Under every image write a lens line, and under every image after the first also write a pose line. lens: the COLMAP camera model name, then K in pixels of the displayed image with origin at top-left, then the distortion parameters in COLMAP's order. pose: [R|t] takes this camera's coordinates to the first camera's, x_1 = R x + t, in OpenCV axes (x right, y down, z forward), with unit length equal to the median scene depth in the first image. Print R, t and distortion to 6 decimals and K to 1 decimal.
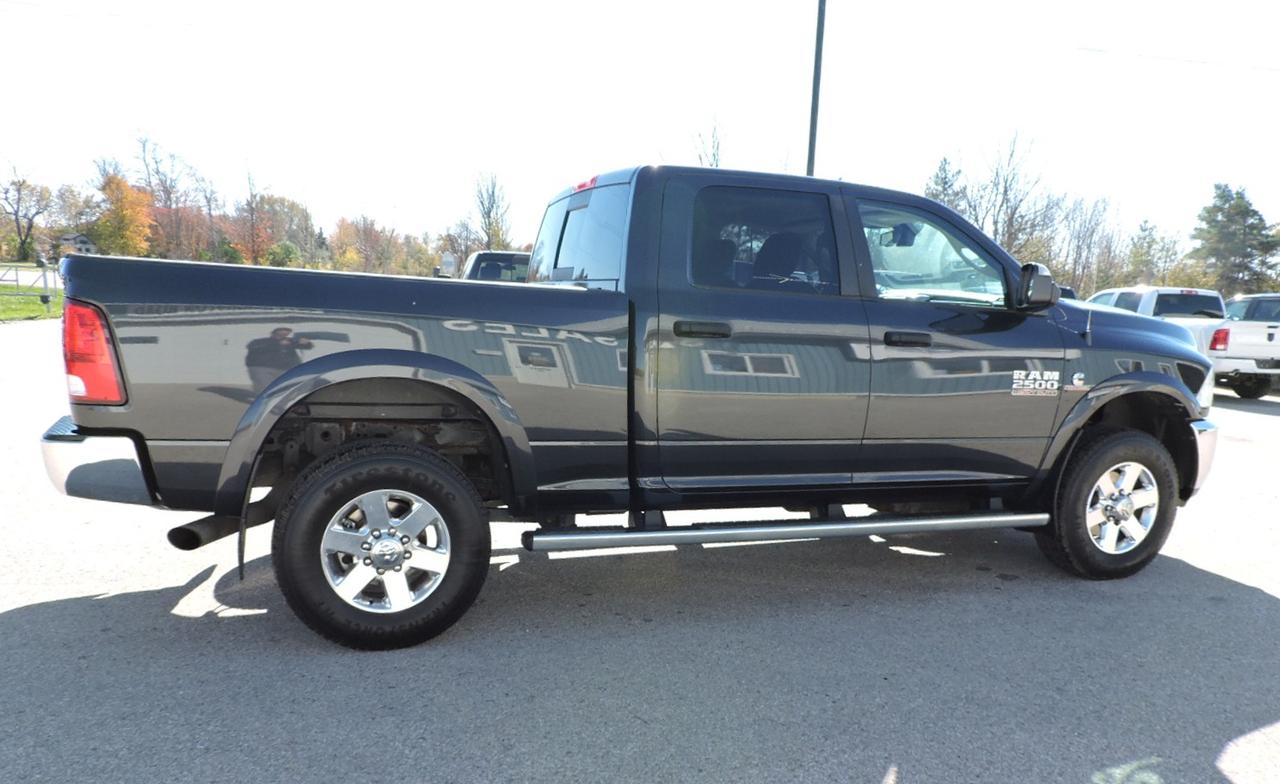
lens RADIAL K [[886.3, 0, 641.9], [0, 886.3, 384.3], [0, 0, 1]] dist [-0.026674, 0.006384]
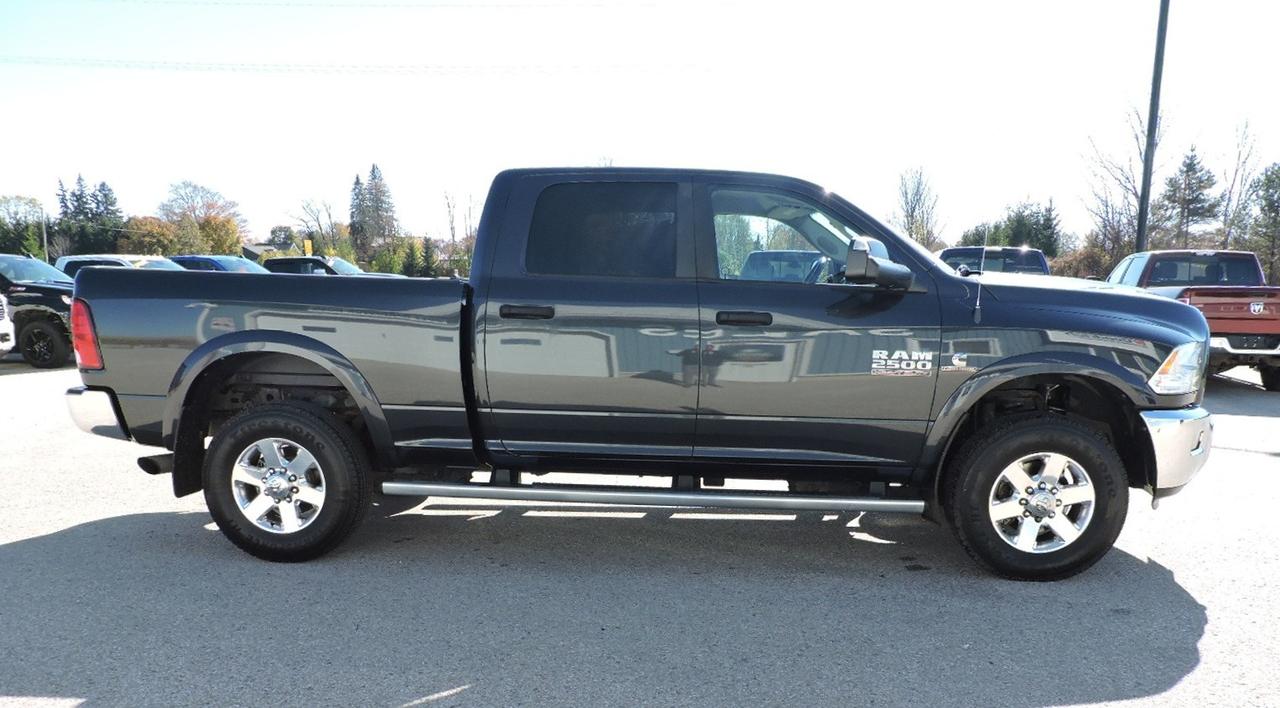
lens RADIAL K [[849.9, 0, 639.5], [0, 849.9, 363.0], [0, 0, 1]] dist [-0.018157, -0.001908]
pose [[0.922386, 0.003597, -0.386253, 0.637702], [-0.011938, 0.999744, -0.019200, 0.023031], [0.386086, 0.022321, 0.922193, 0.042140]]
